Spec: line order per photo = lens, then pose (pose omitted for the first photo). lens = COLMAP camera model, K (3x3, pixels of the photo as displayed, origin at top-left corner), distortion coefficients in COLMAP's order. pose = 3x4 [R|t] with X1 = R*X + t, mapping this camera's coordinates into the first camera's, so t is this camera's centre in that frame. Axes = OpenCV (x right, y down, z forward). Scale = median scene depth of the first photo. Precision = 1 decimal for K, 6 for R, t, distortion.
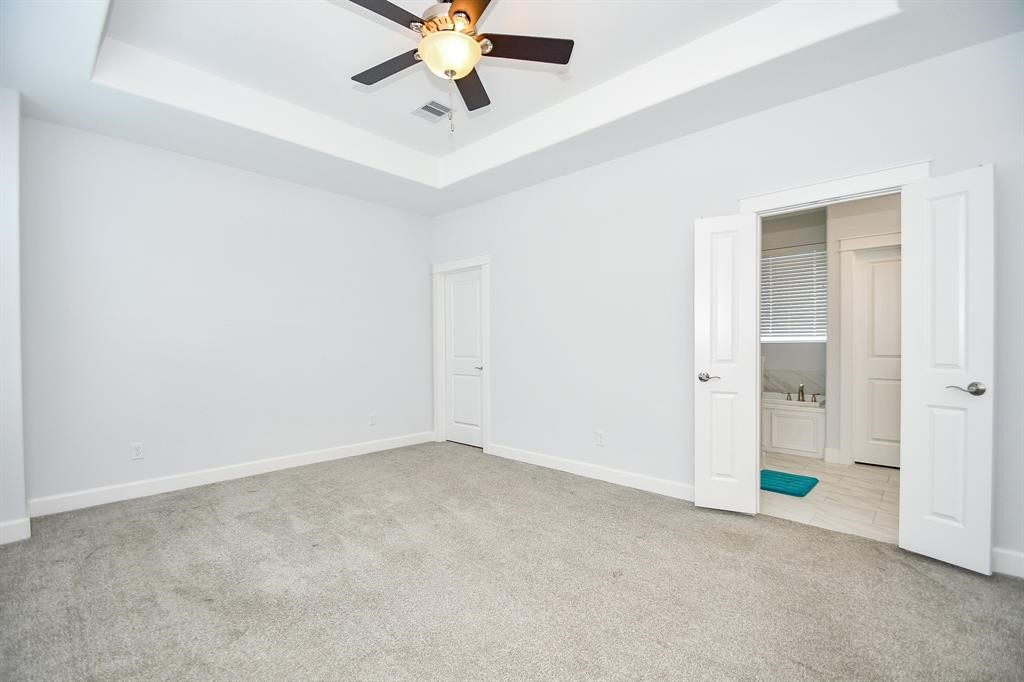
lens RADIAL K [[453.9, 0, 496.5], [0, 453.9, 349.0], [0, 0, 1]] dist [0.017209, -0.016004]
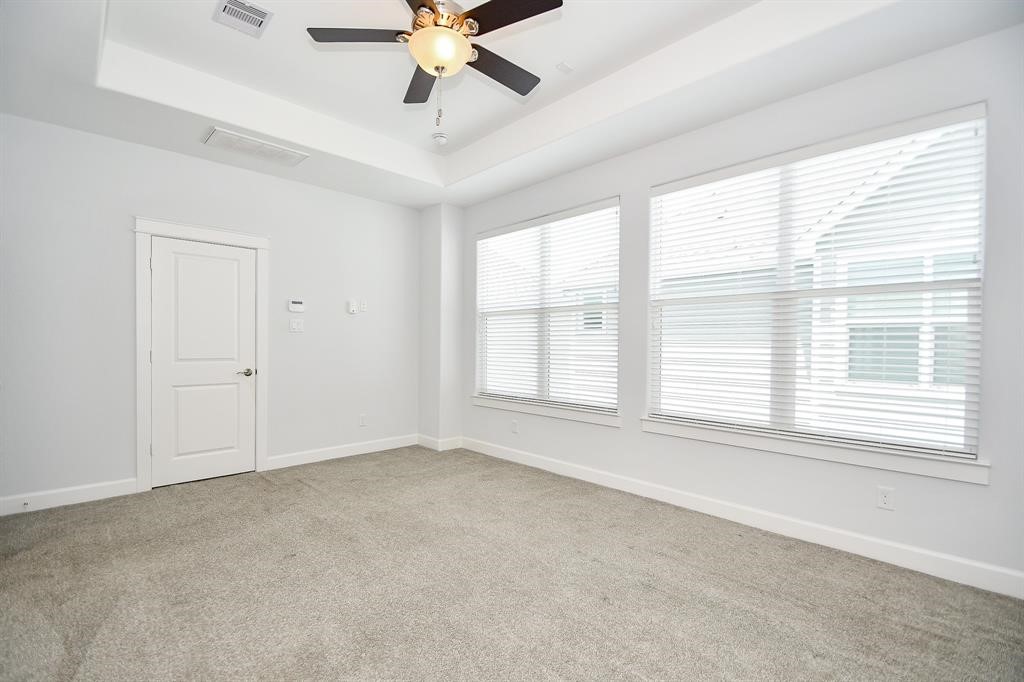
lens RADIAL K [[451.5, 0, 501.2], [0, 451.5, 347.3], [0, 0, 1]] dist [0.011688, -0.015078]
pose [[-0.999474, -0.001454, 0.032386, -0.198693], [-0.000822, 0.999809, 0.019518, -0.018962], [-0.032409, 0.019481, -0.999285, 1.446096]]
